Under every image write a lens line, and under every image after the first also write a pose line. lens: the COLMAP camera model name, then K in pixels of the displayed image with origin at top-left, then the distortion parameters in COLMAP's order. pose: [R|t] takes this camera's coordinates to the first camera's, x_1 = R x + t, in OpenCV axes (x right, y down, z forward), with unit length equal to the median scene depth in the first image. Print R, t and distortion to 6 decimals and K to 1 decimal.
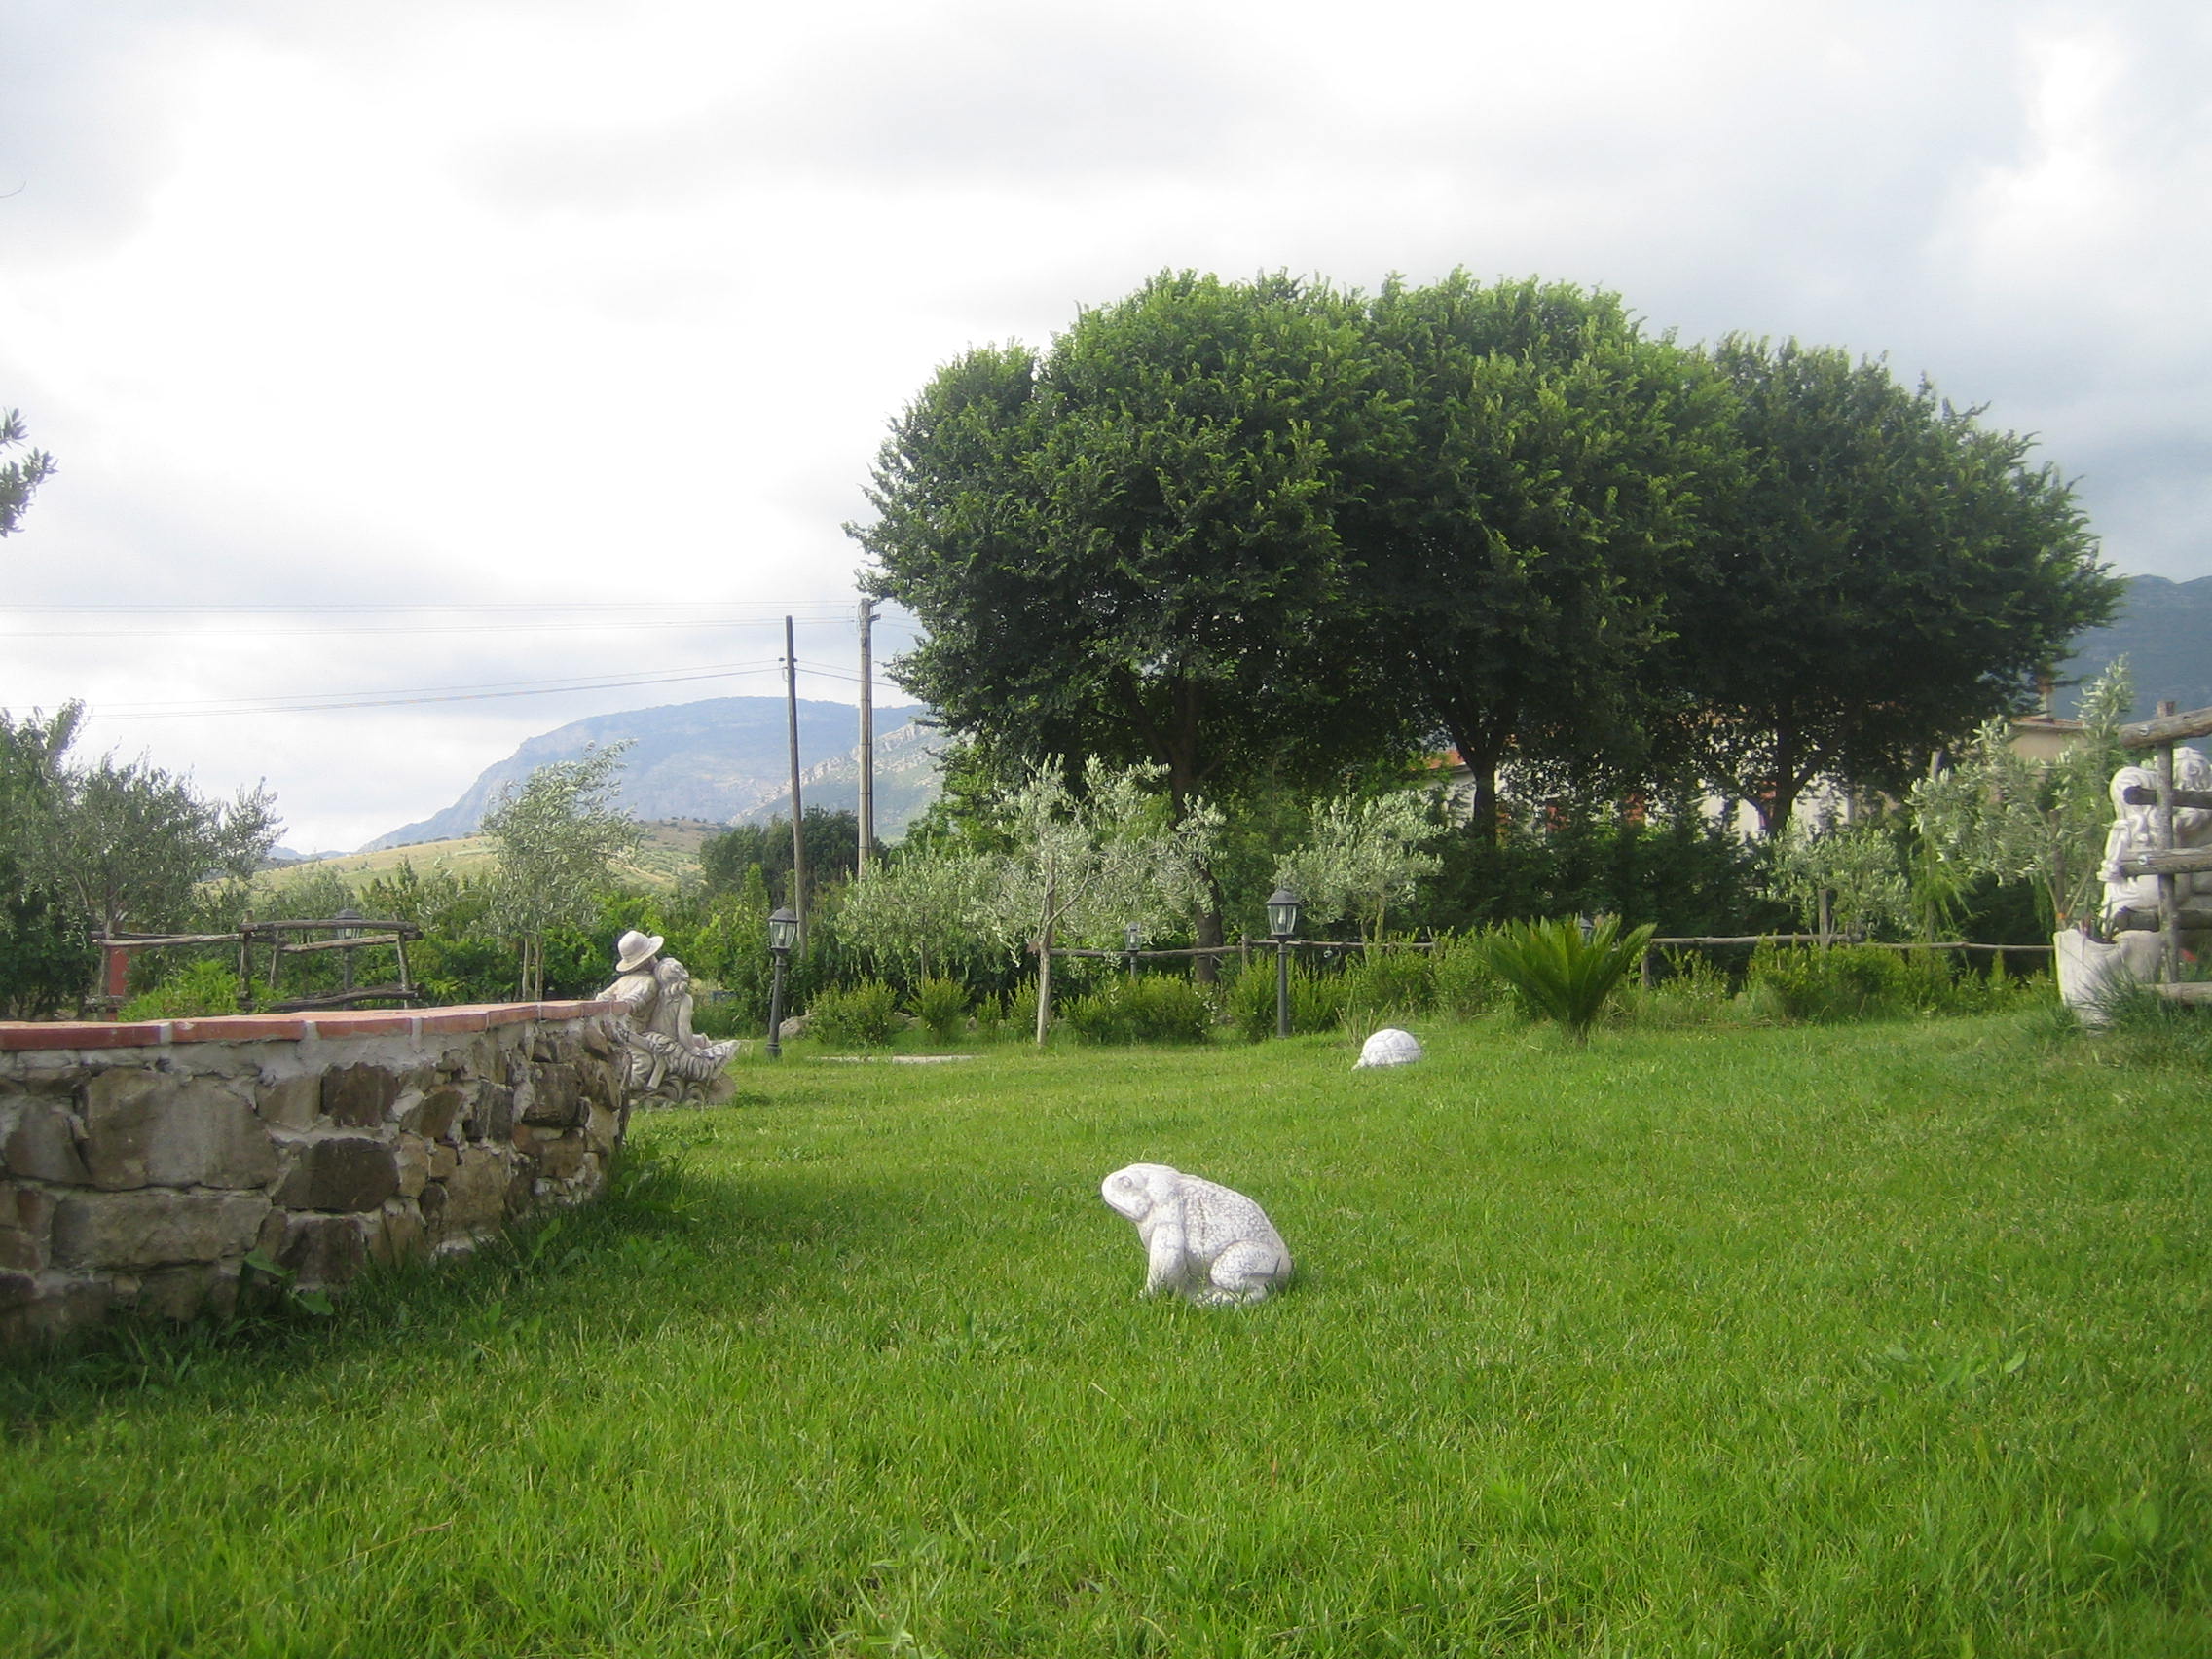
lens RADIAL K [[2317.8, 0, 1072.4], [0, 2317.8, 836.9], [0, 0, 1]] dist [-0.153462, 0.217838]
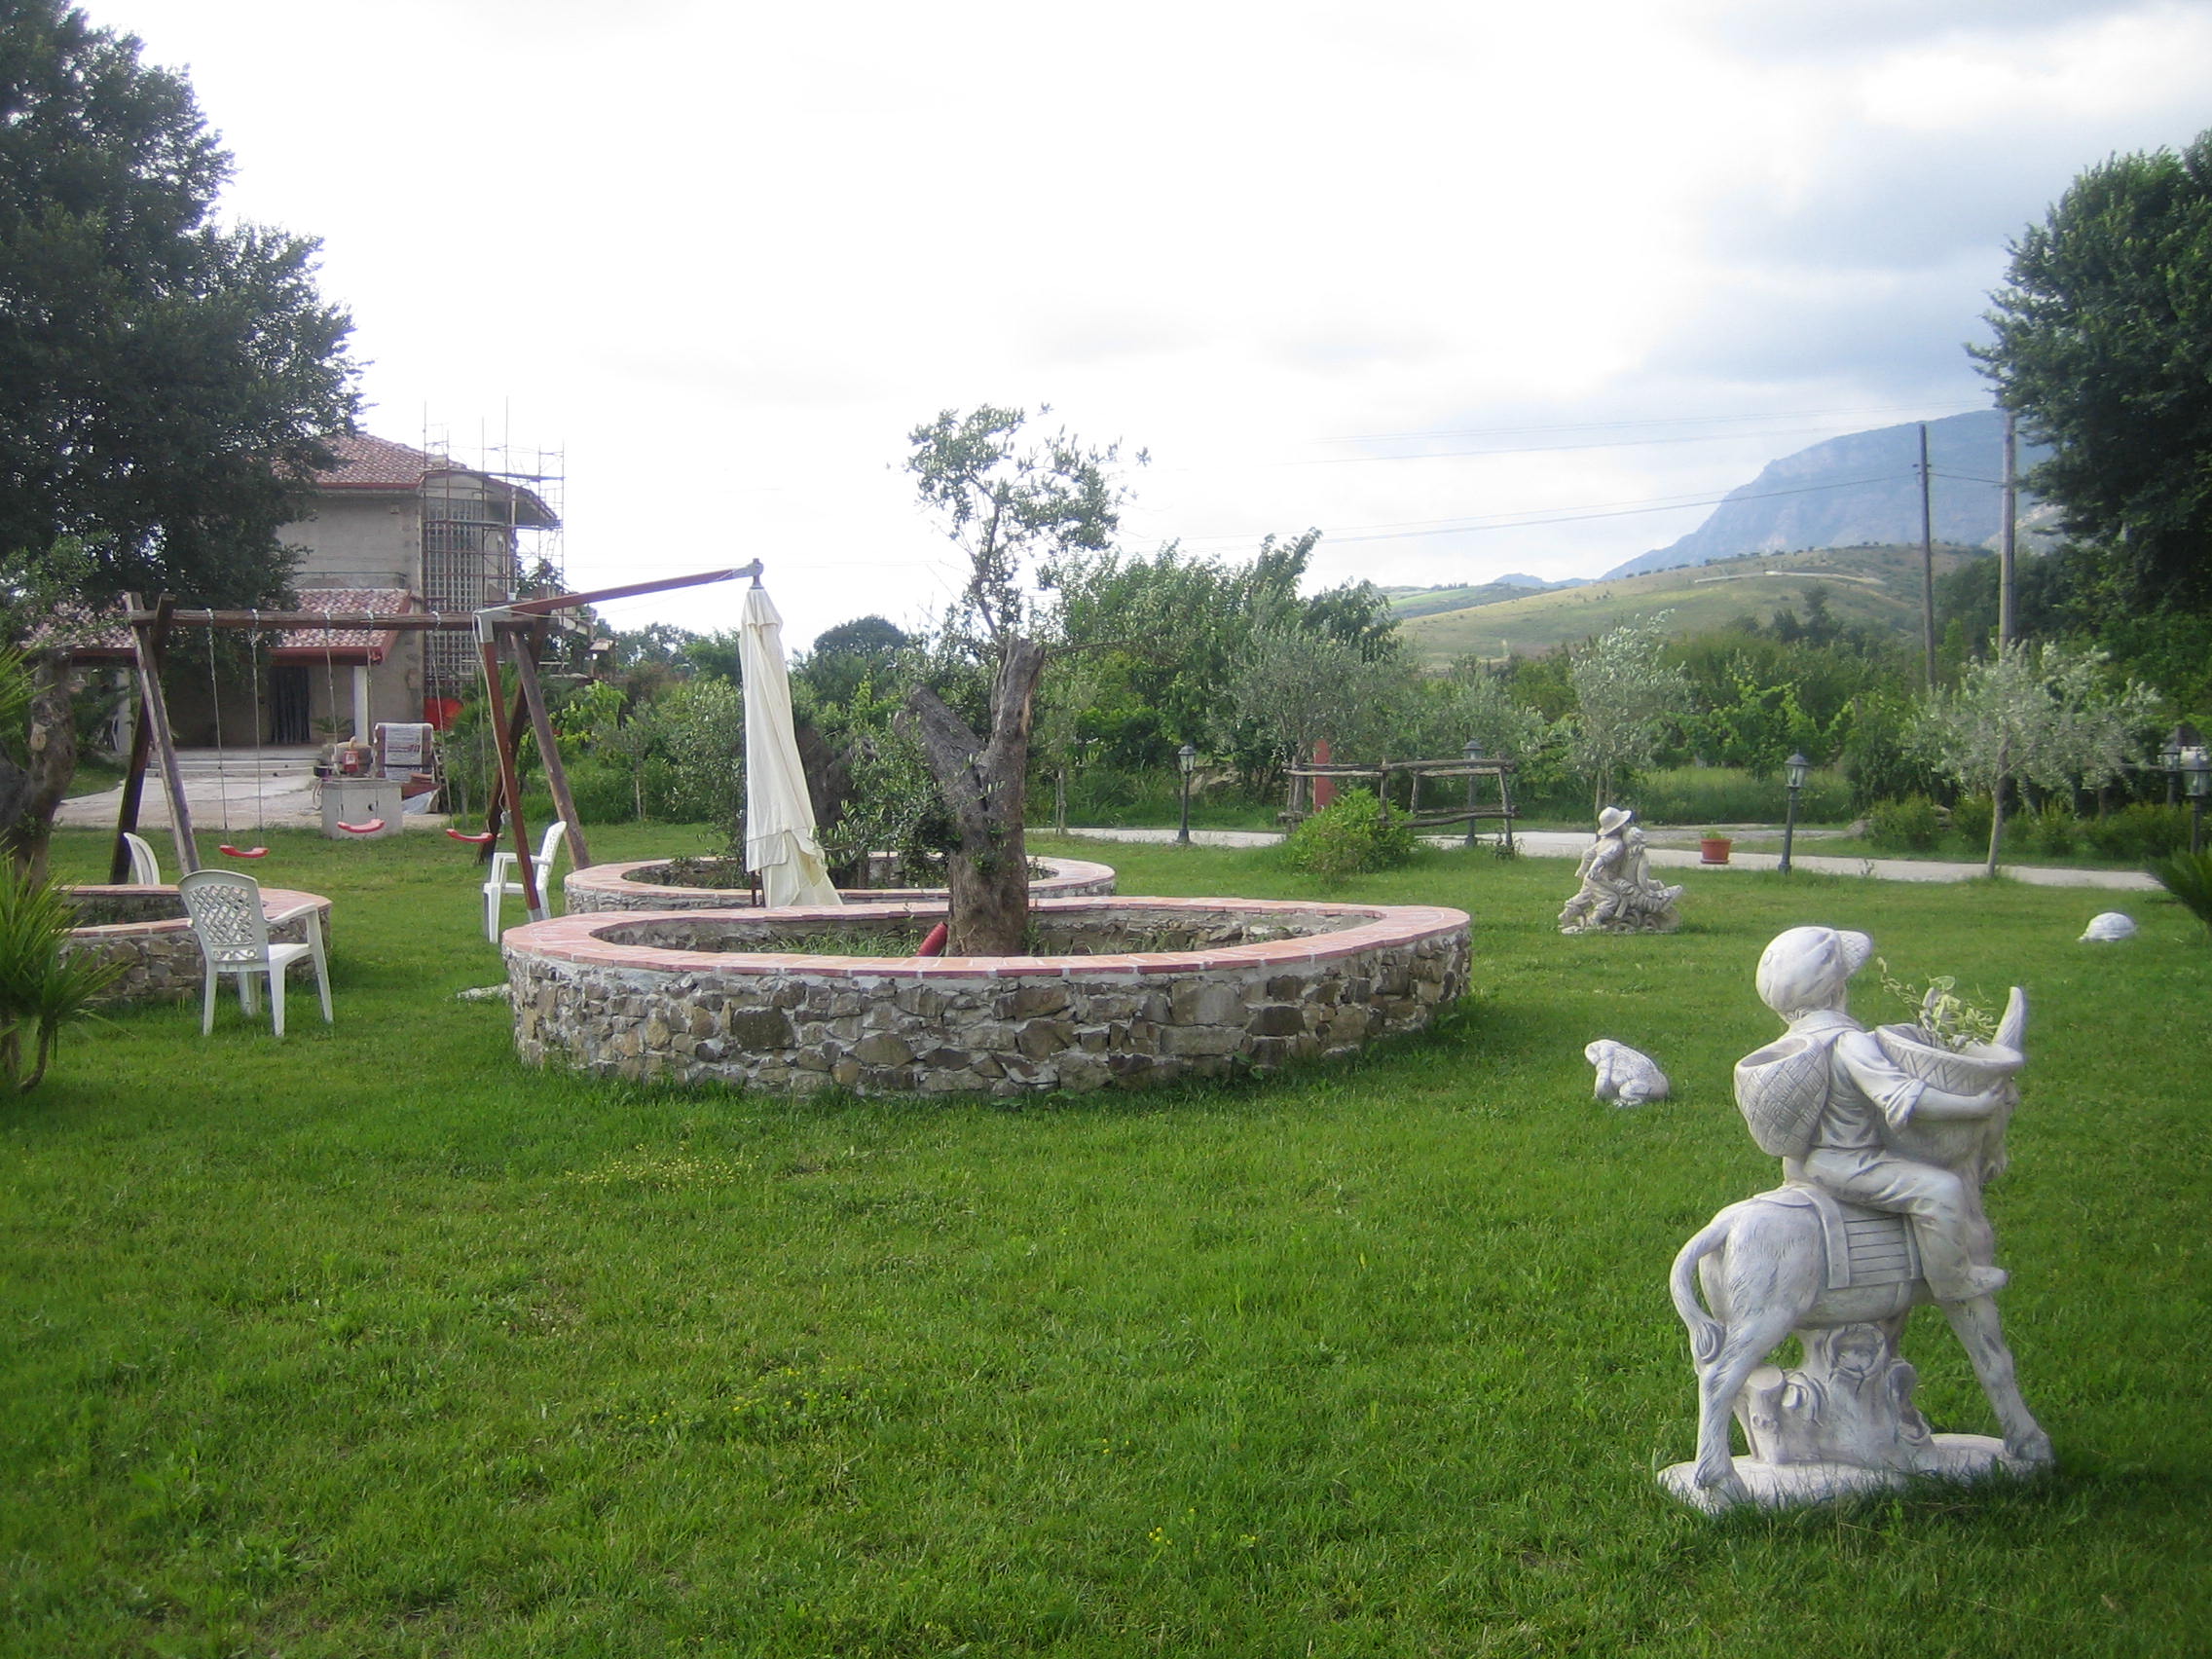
lens RADIAL K [[2317.8, 0, 1072.4], [0, 2317.8, 836.9], [0, 0, 1]] dist [-0.153462, 0.217838]
pose [[0.864056, 0.037769, -0.501977, 0.688388], [0.021975, 0.993401, 0.112568, -0.313941], [0.502916, -0.108296, 0.857524, -1.143634]]
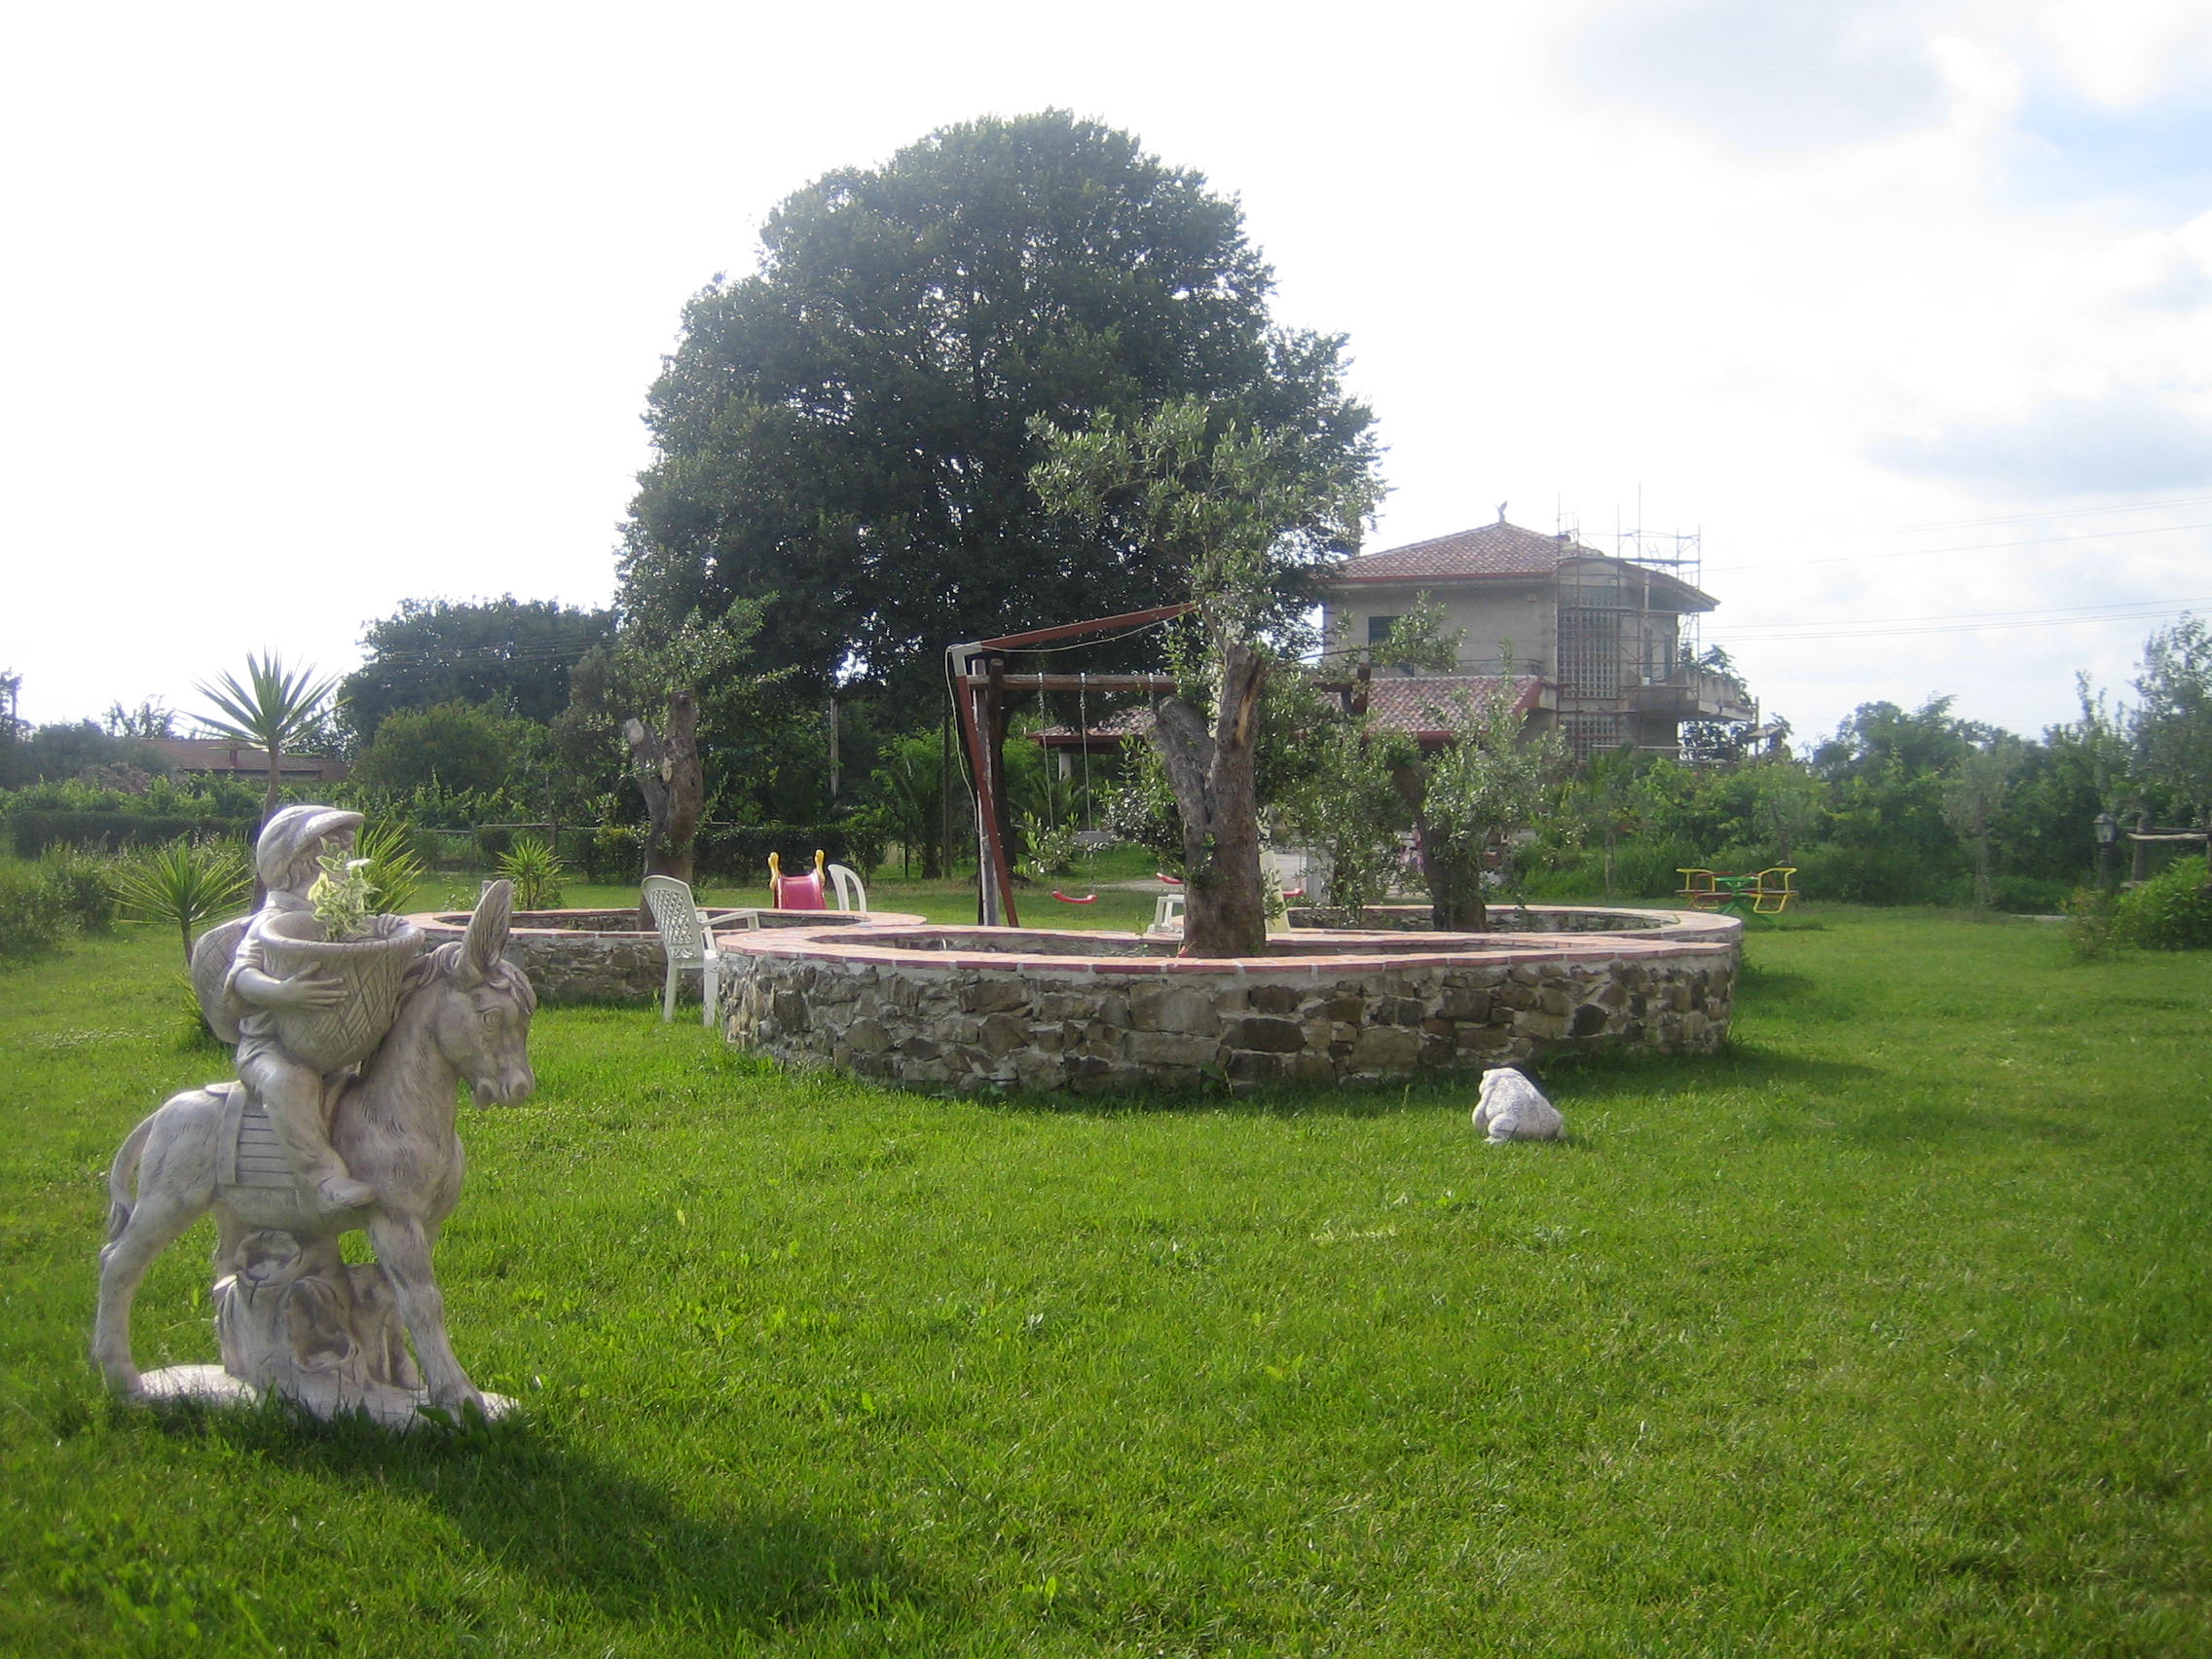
lens RADIAL K [[2317.8, 0, 1072.4], [0, 2317.8, 836.9], [0, 0, 1]] dist [-0.153462, 0.217838]
pose [[0.466445, 0.023050, -0.884250, 1.523563], [0.045437, 0.997716, 0.049975, -0.158799], [0.883383, -0.063488, 0.464332, -0.189720]]
